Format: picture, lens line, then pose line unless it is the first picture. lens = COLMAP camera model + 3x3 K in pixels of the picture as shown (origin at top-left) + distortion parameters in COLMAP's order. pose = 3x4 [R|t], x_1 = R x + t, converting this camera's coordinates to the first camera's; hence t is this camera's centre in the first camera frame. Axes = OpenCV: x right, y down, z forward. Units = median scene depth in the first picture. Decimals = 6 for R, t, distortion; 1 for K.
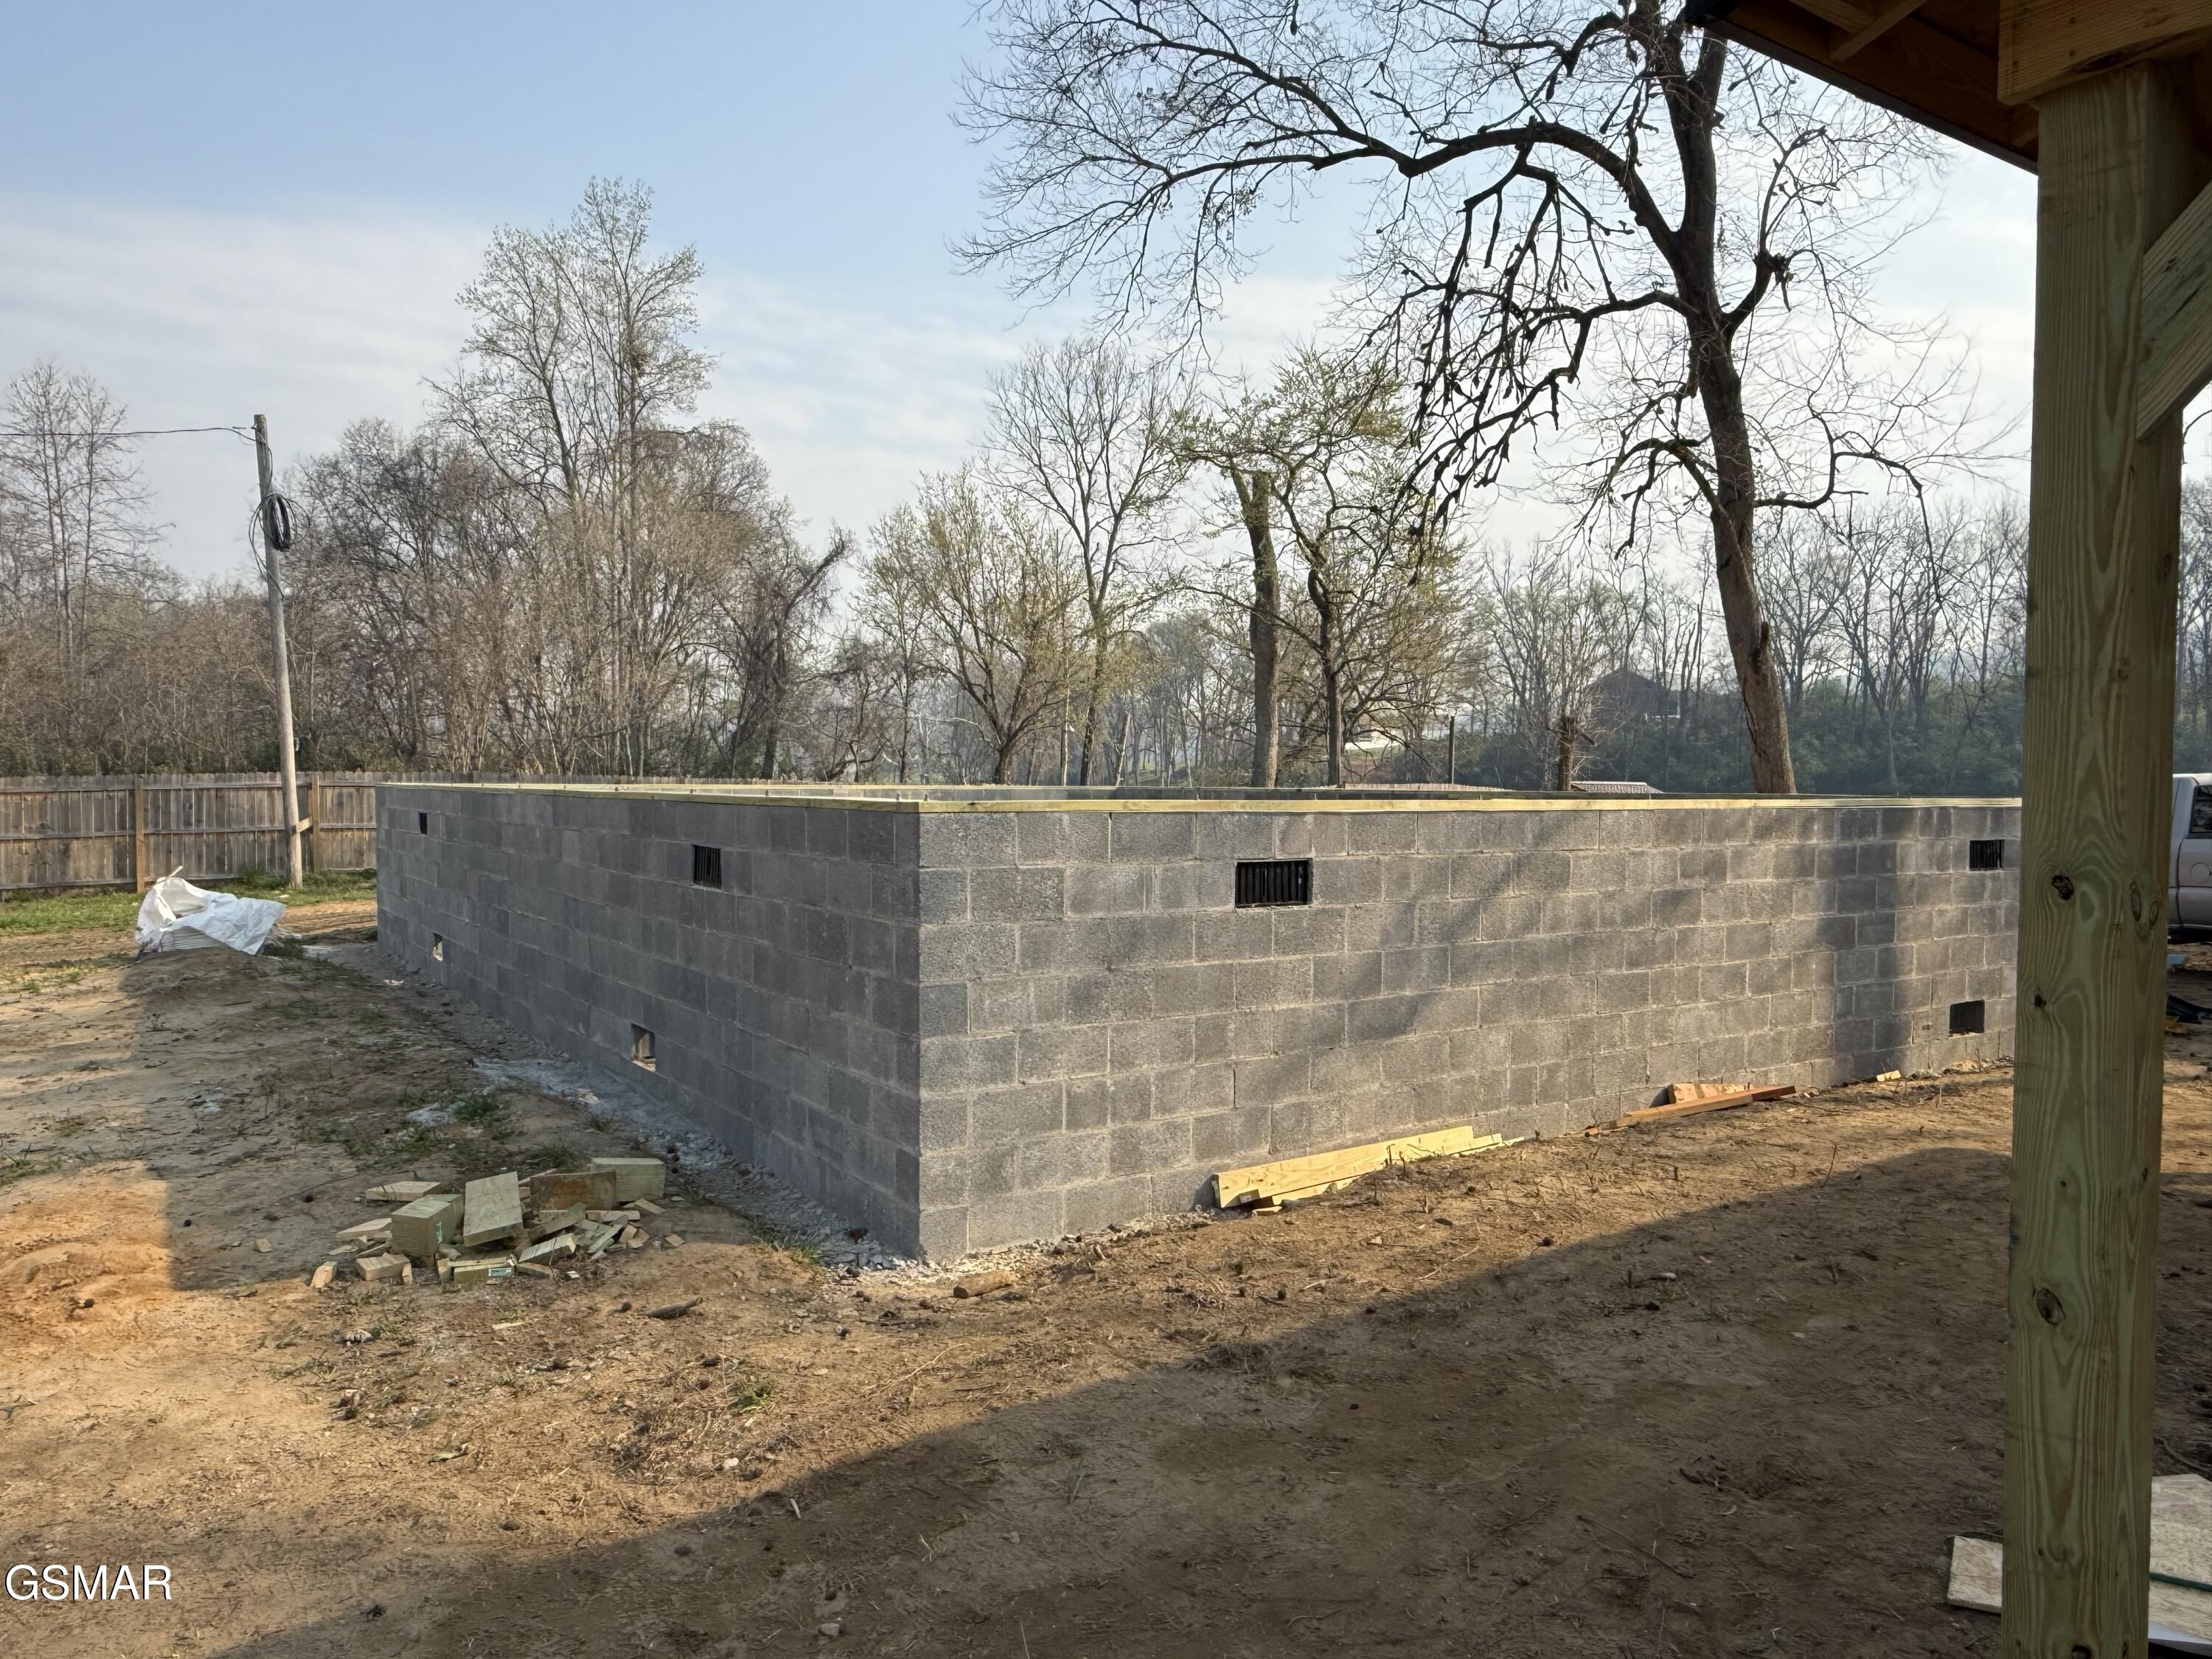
lens RADIAL K [[1548.7, 0, 1106.0], [0, 1548.7, 829.5], [0, 0, 1]] dist [-0.000374, -0.004585]
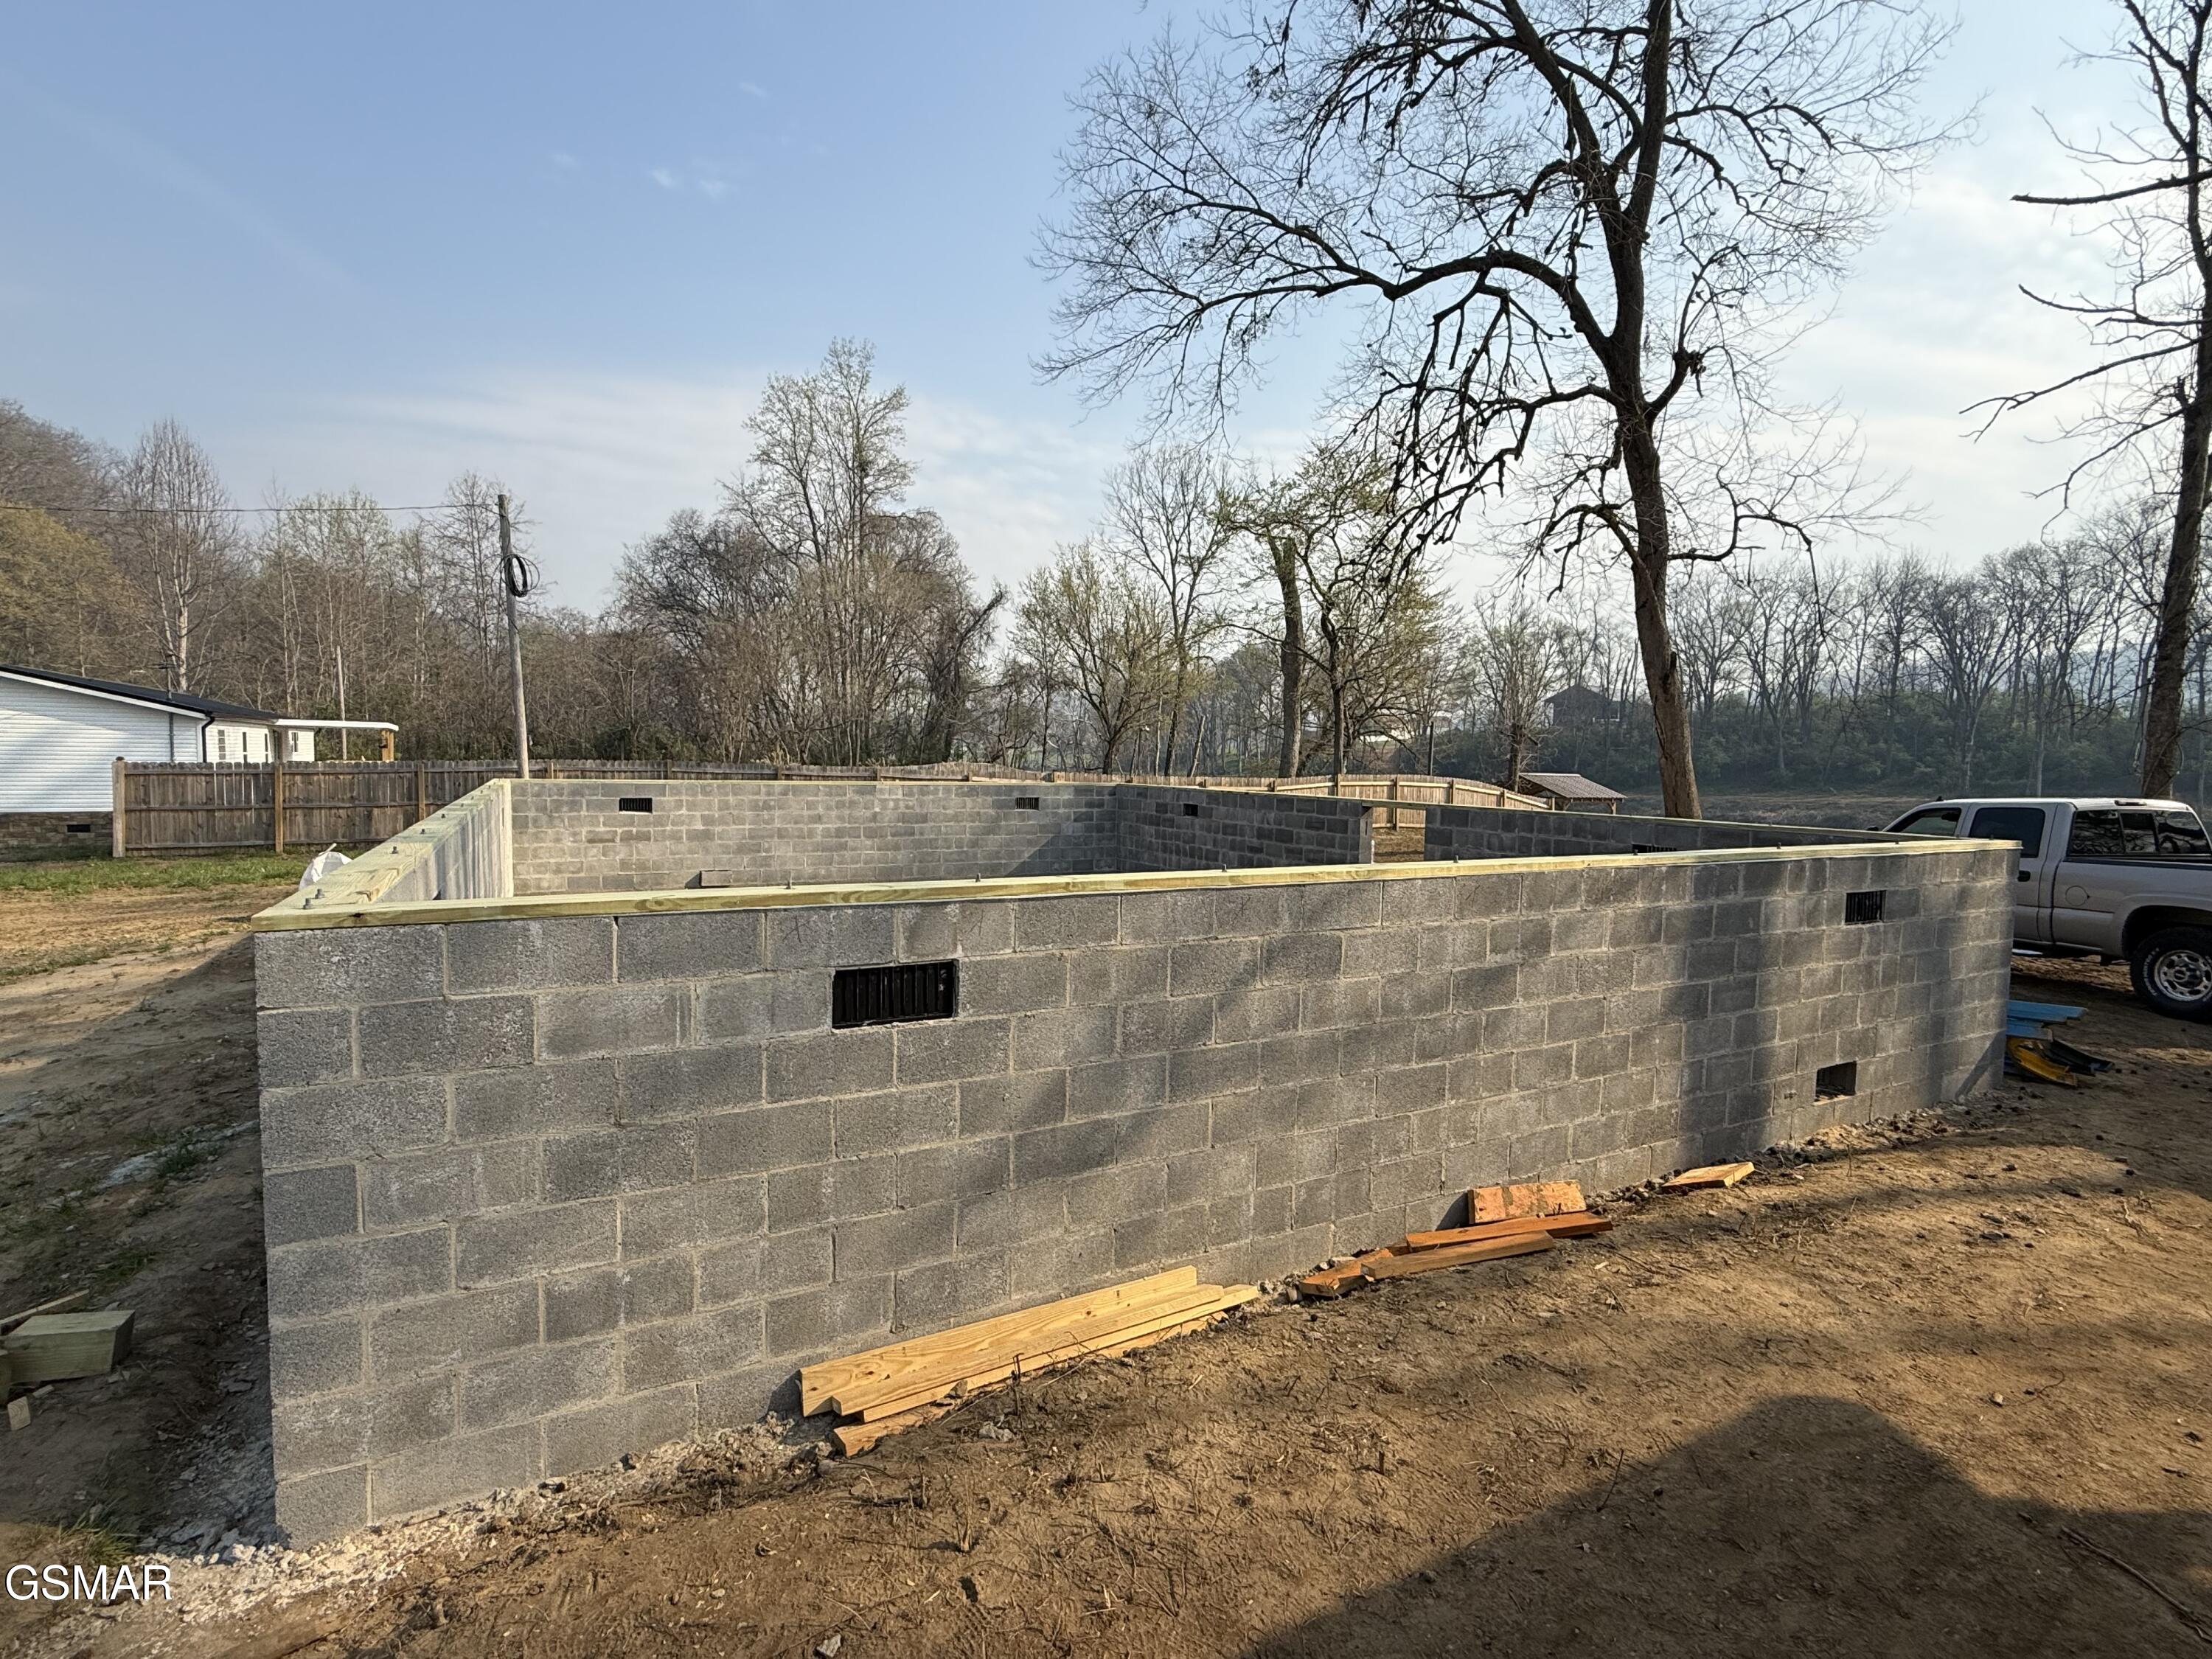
lens RADIAL K [[1053.8, 0, 1101.7], [0, 1053.8, 824.5], [0, 0, 1]] dist [-0.001622, 0.000373]
pose [[0.994593, 0.019499, -0.102001, 0.052677], [-0.016309, 0.999354, 0.032017, -0.013861], [0.102559, -0.030180, 0.994269, 0.097292]]
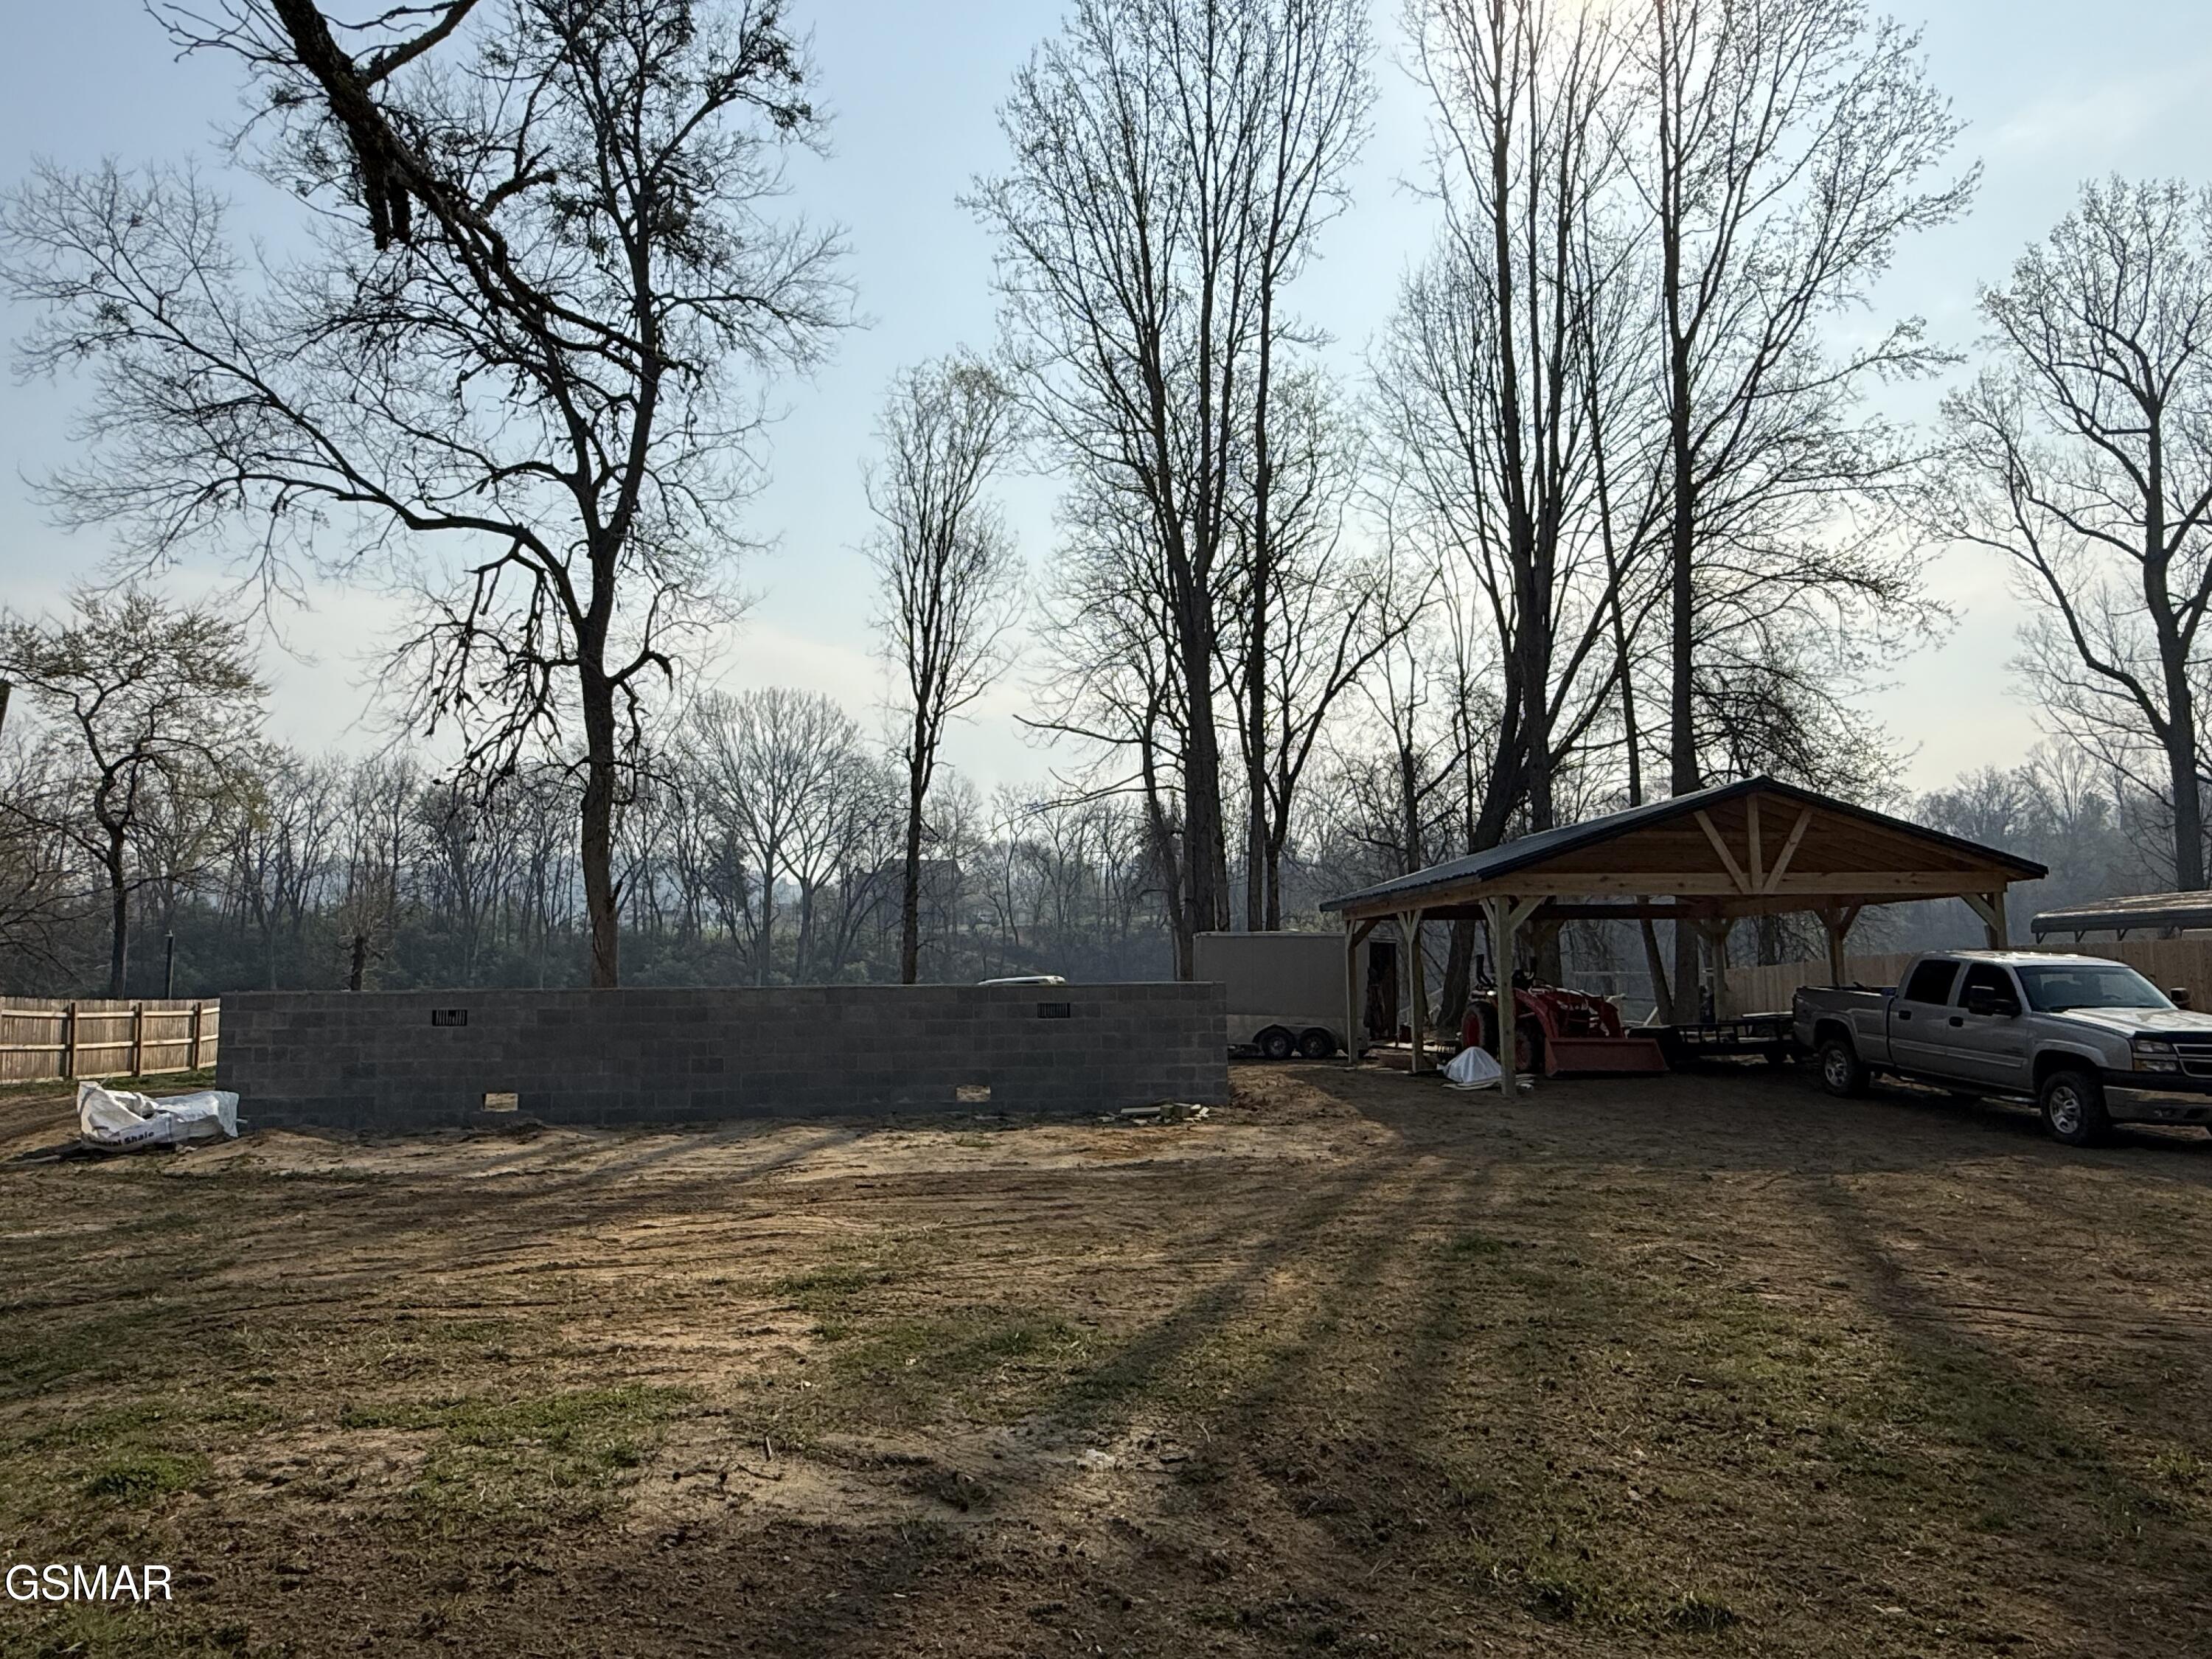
lens RADIAL K [[1390.3, 0, 1106.0], [0, 1390.3, 829.5], [0, 0, 1]] dist [0.001264, 0.000466]
pose [[0.460737, 0.089887, 0.882973, -0.527584], [0.040822, 0.991659, -0.122252, 0.001370], [-0.886597, 0.092371, 0.453225, -0.034517]]
